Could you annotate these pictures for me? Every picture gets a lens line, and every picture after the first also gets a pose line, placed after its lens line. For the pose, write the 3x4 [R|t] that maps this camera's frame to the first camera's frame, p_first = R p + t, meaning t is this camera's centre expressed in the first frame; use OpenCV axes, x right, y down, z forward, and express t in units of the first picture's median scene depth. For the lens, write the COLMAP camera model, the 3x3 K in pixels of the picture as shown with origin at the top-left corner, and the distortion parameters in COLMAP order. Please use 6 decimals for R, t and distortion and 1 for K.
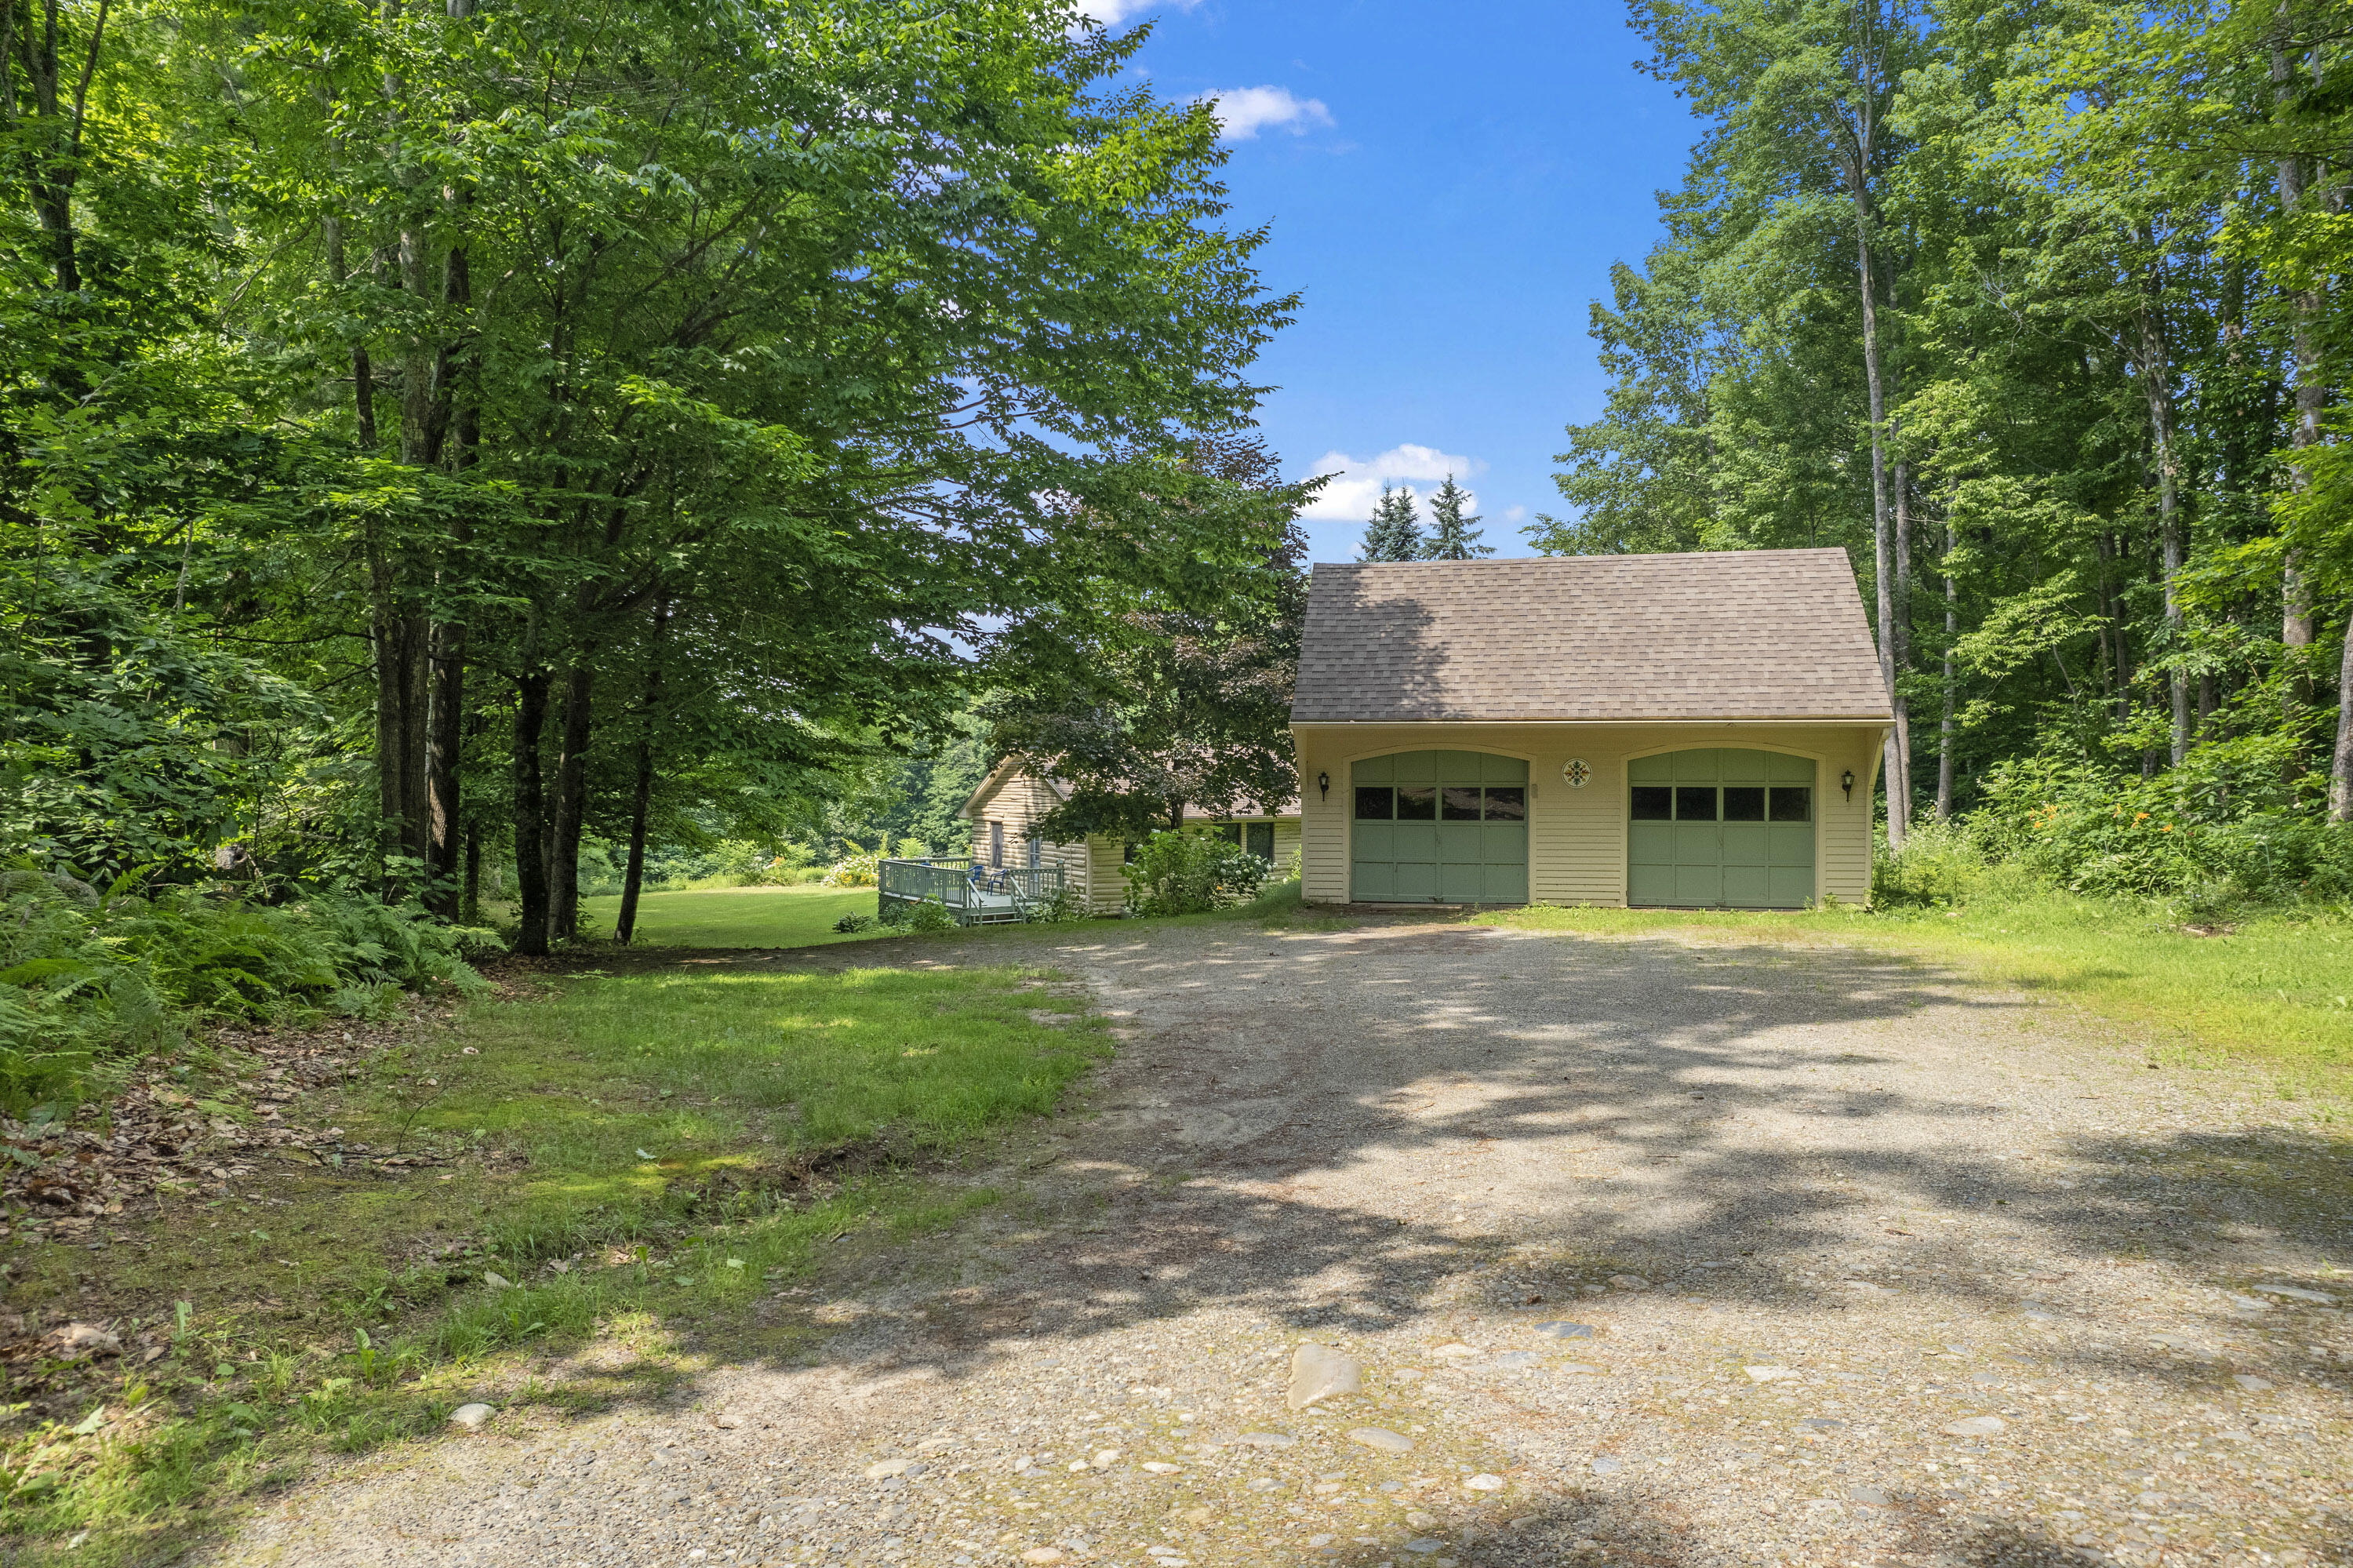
lens RADIAL K [[1518.1, 0, 1142.3], [0, 1518.1, 789.4], [0, 0, 1]] dist [-0.075679, -0.000672]
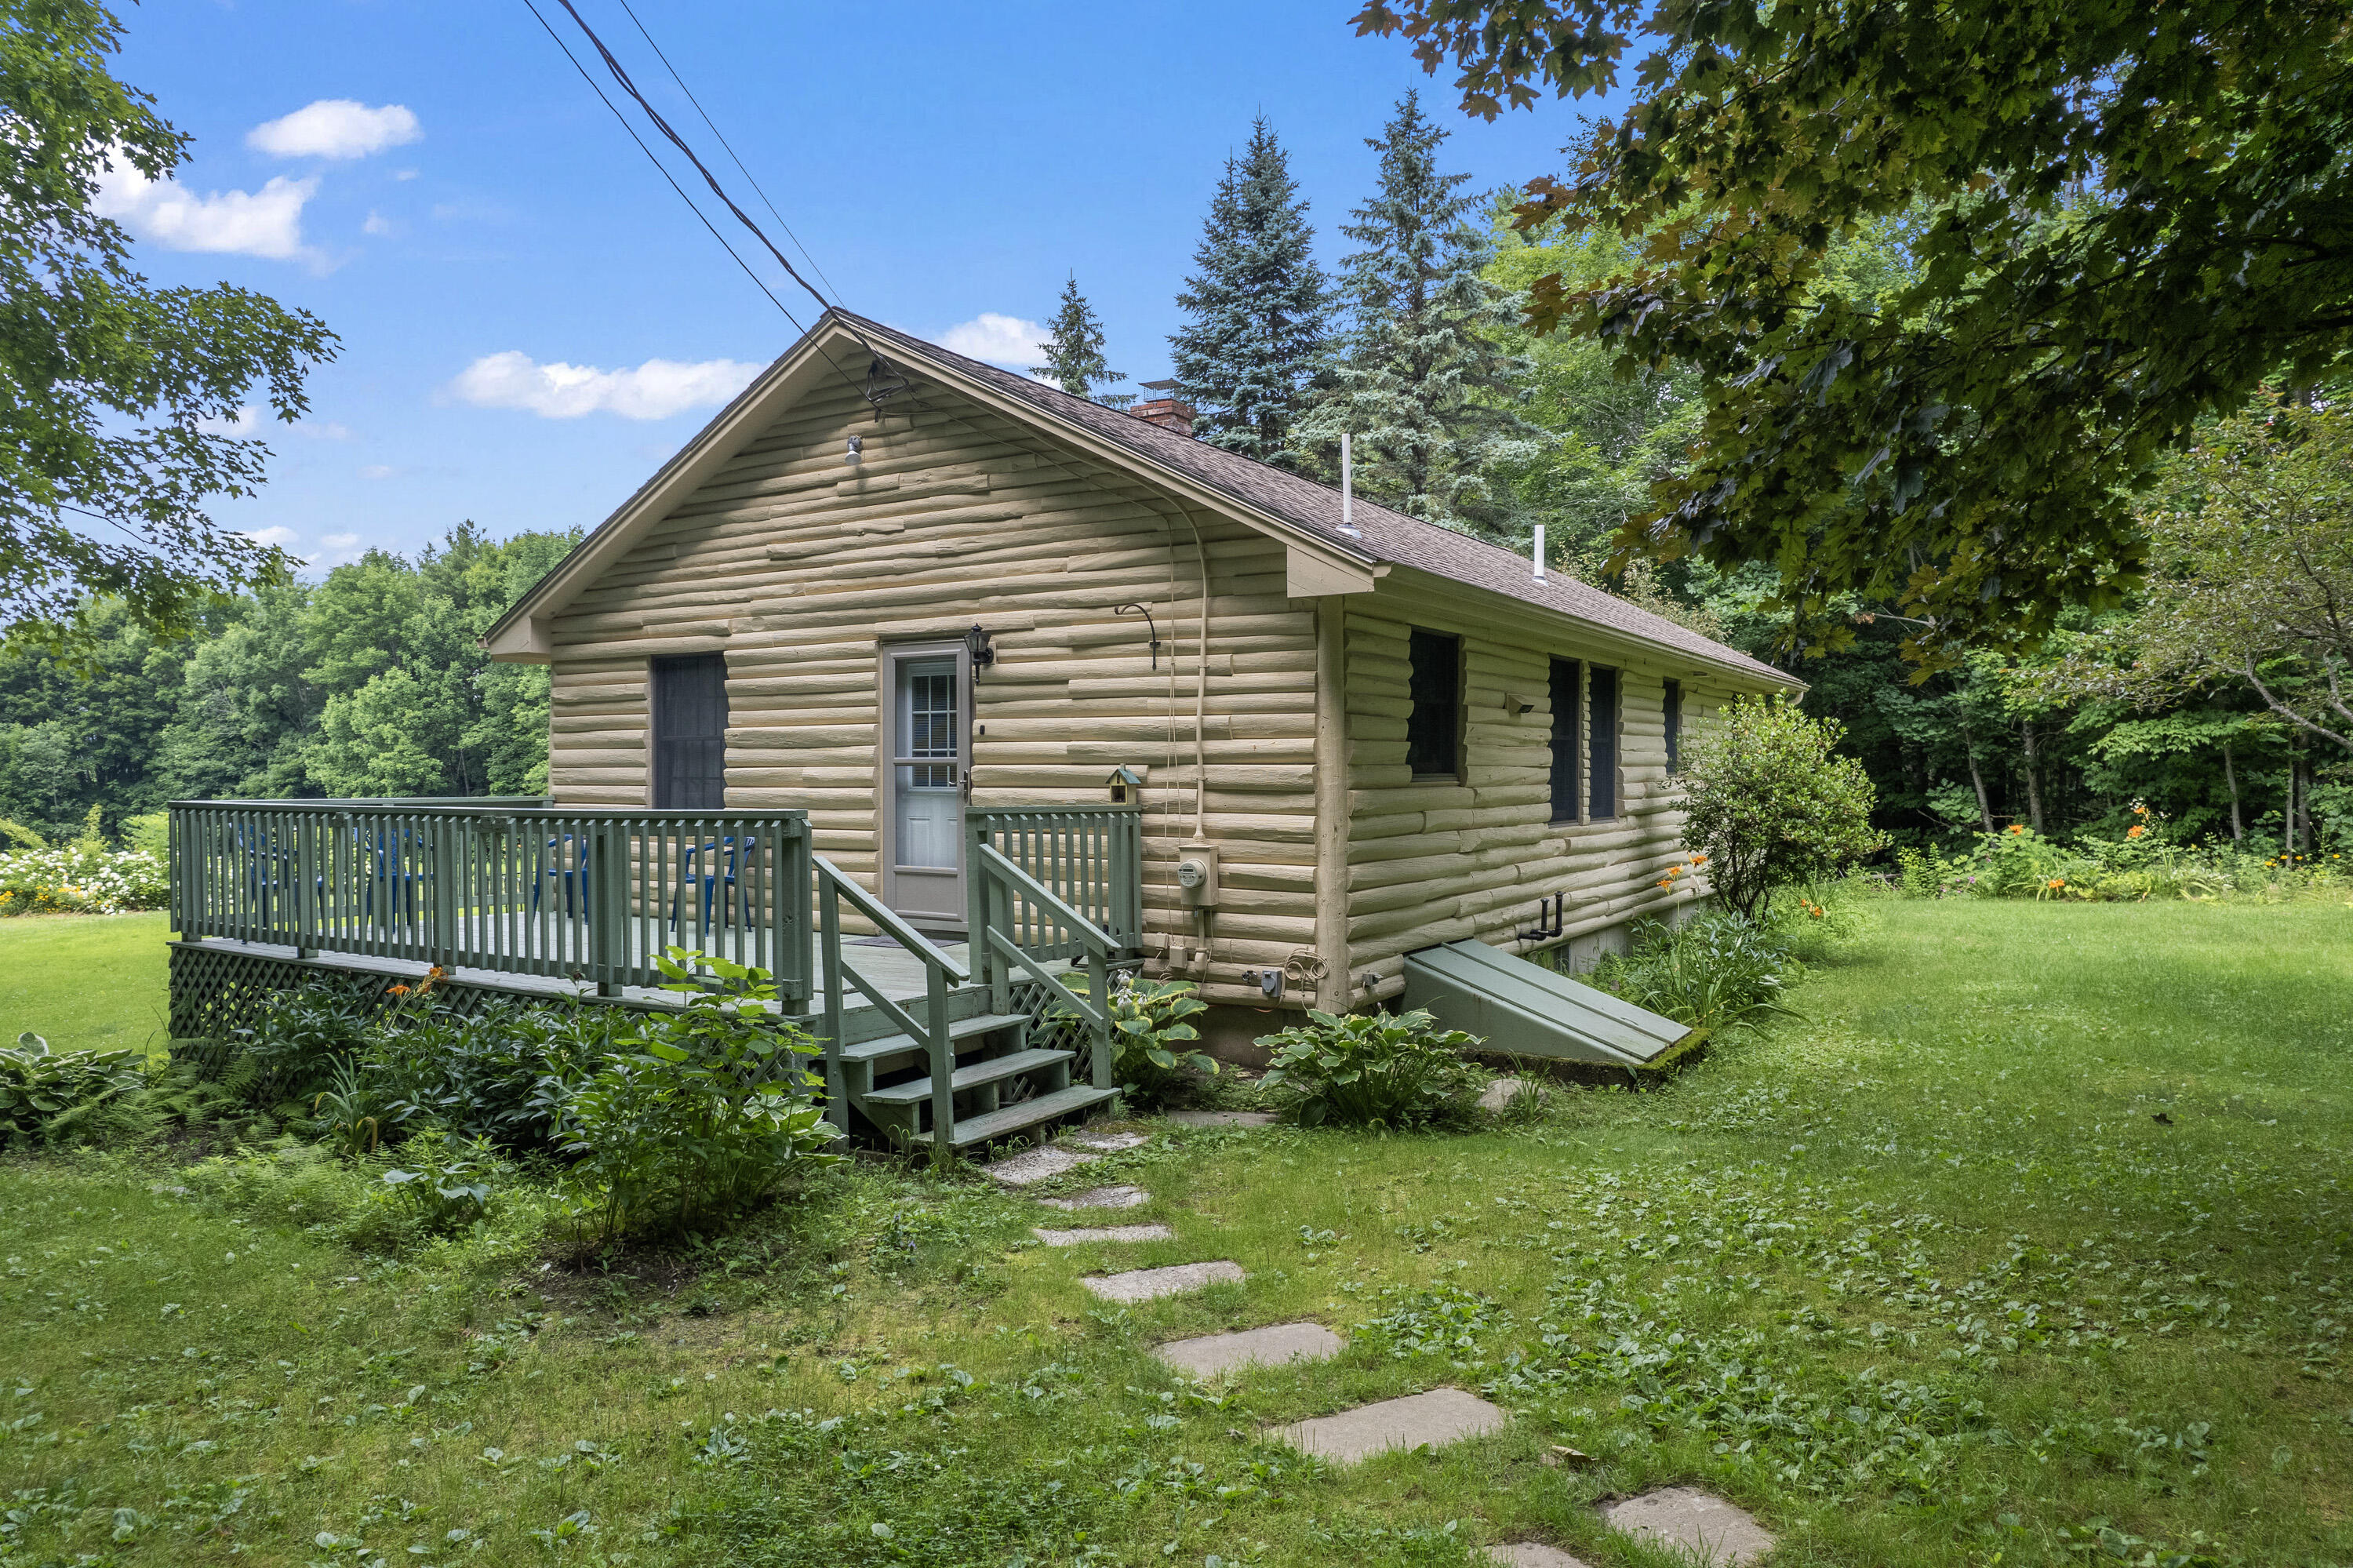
lens RADIAL K [[1513.3, 0, 1176.5], [0, 1513.3, 784.0], [0, 0, 1]] dist [-0.087370, 0.080859]
pose [[0.886571, -0.001708, 0.462589, -0.301917], [0.003822, 0.999986, -0.003633, 0.095447], [-0.462577, 0.004989, 0.886565, 1.540825]]
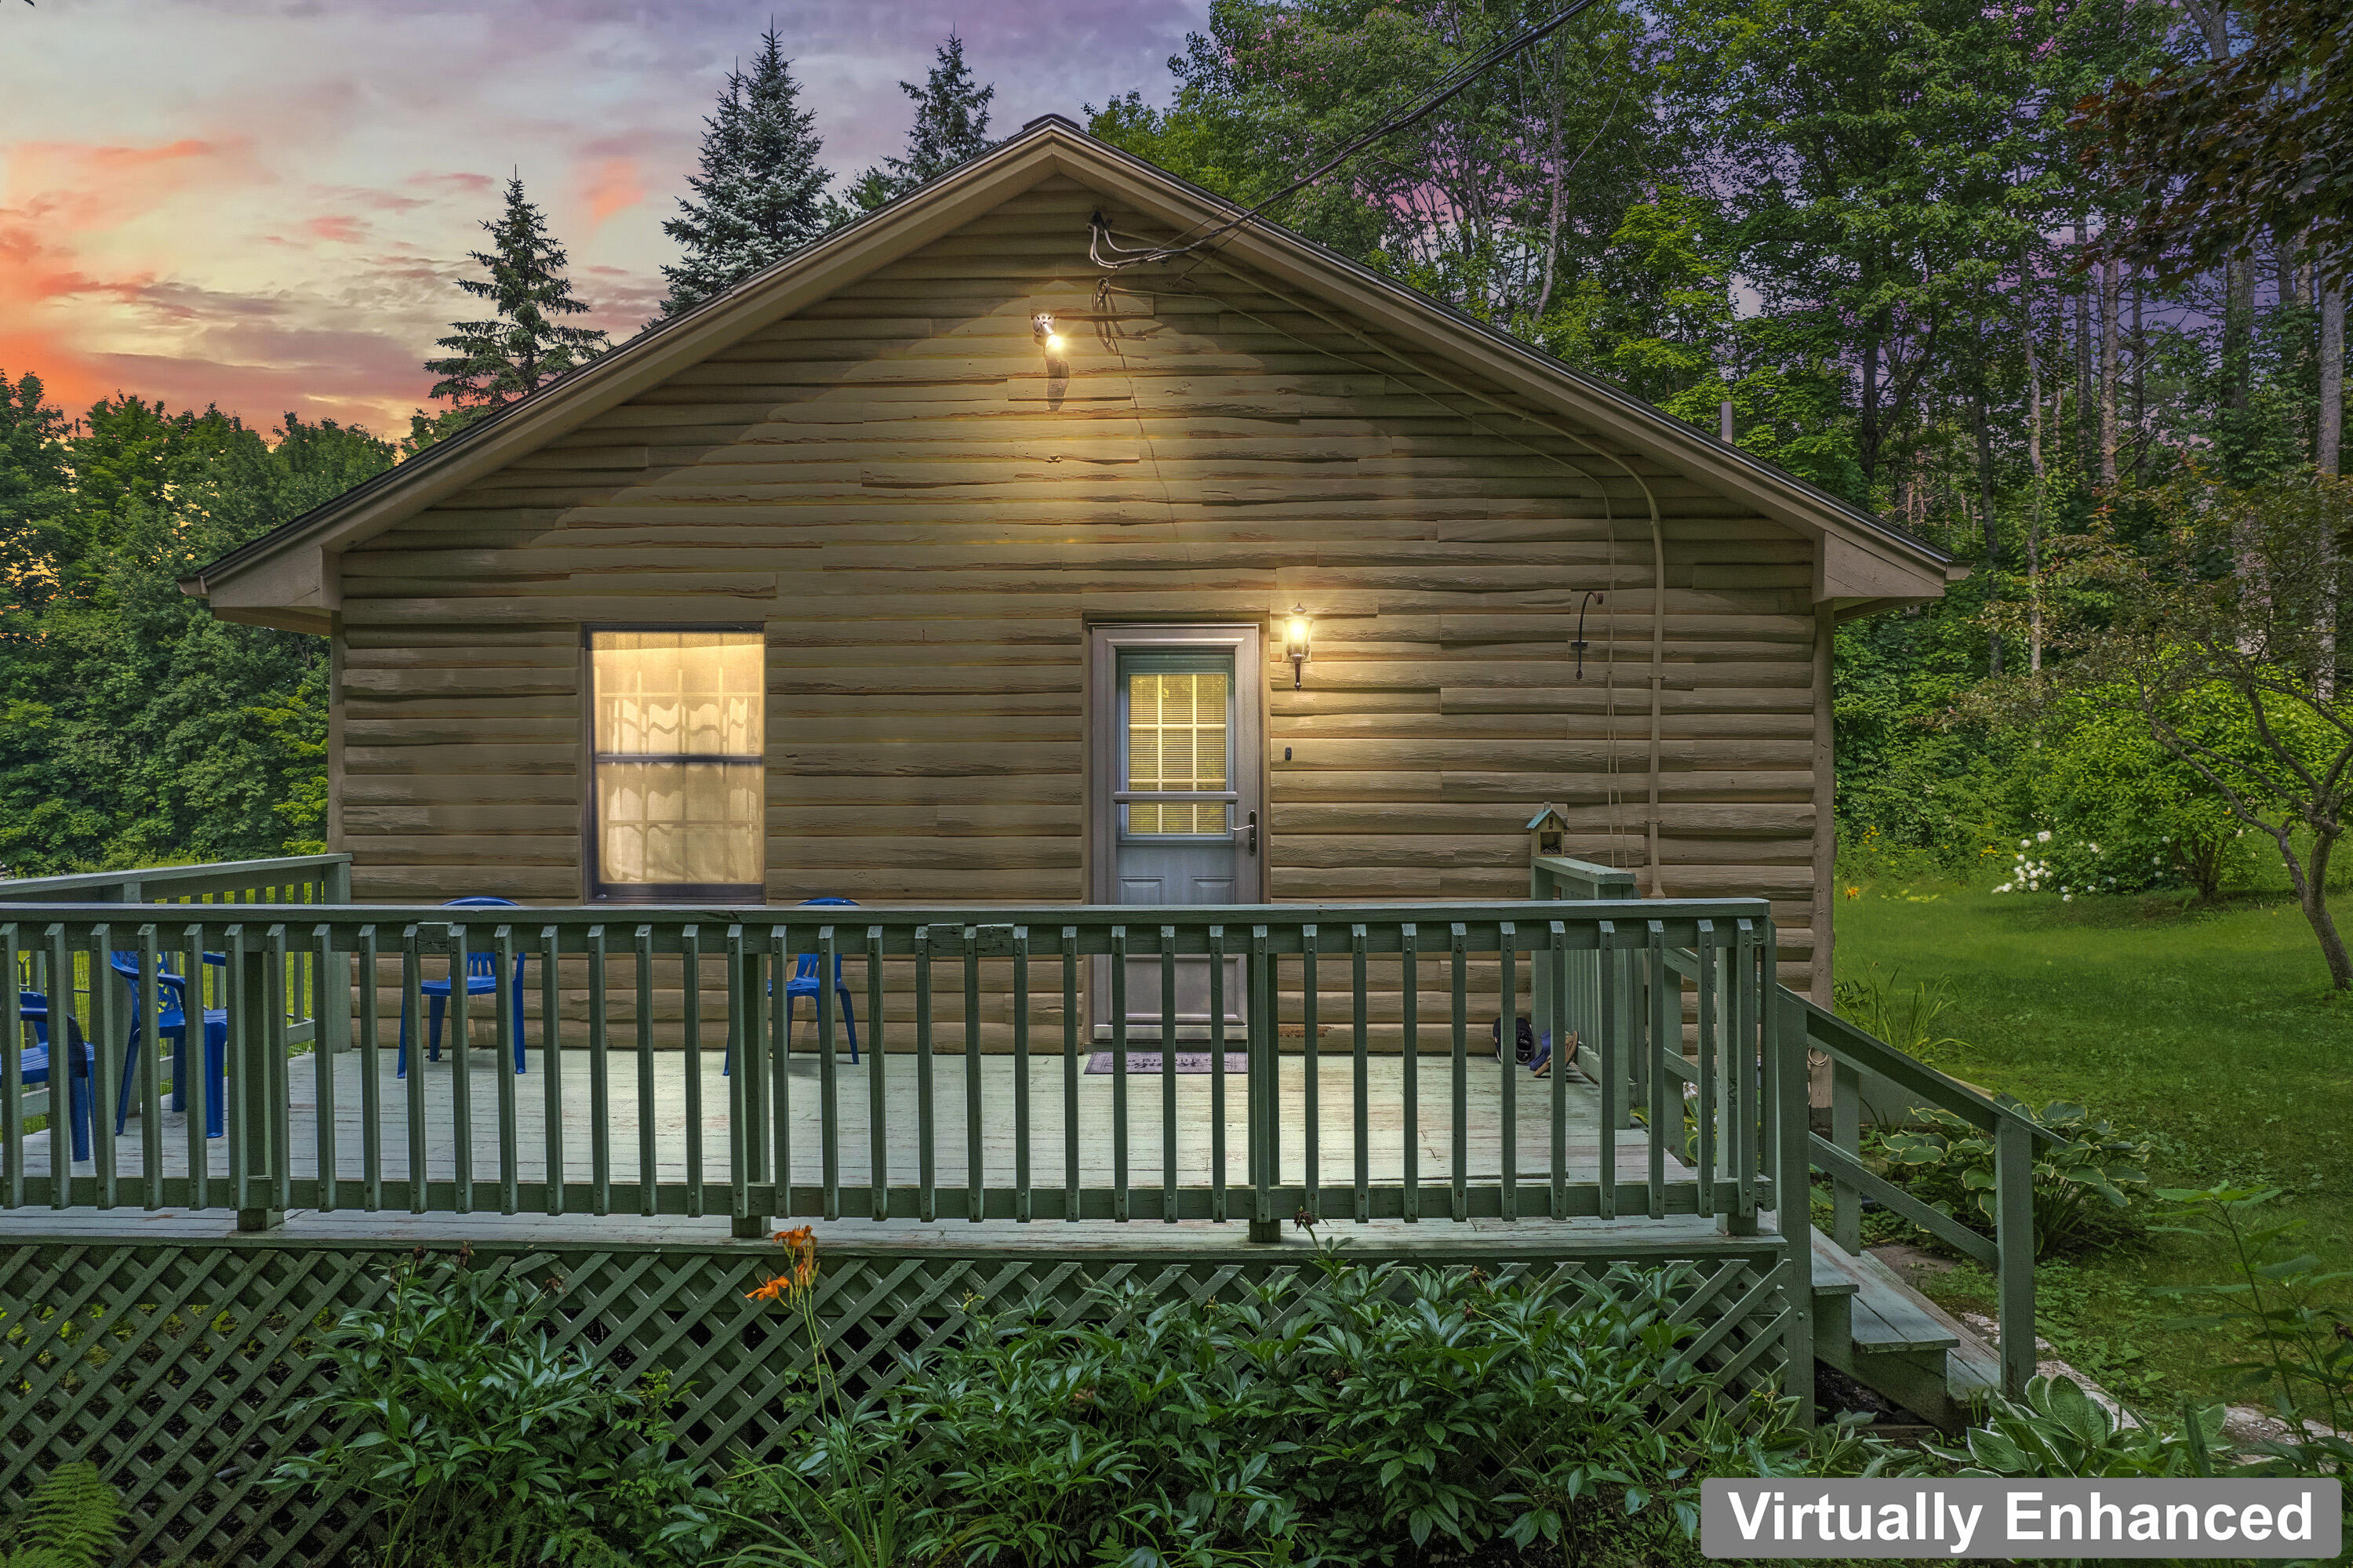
lens RADIAL K [[1513.3, 0, 1176.5], [0, 1513.3, 784.0], [0, 0, 1]] dist [-0.087370, 0.080859]
pose [[0.535154, -0.003912, 0.844745, -0.438631], [0.010473, 0.999943, -0.002004, 0.083283], [-0.844689, 0.009919, 0.535165, 1.840165]]
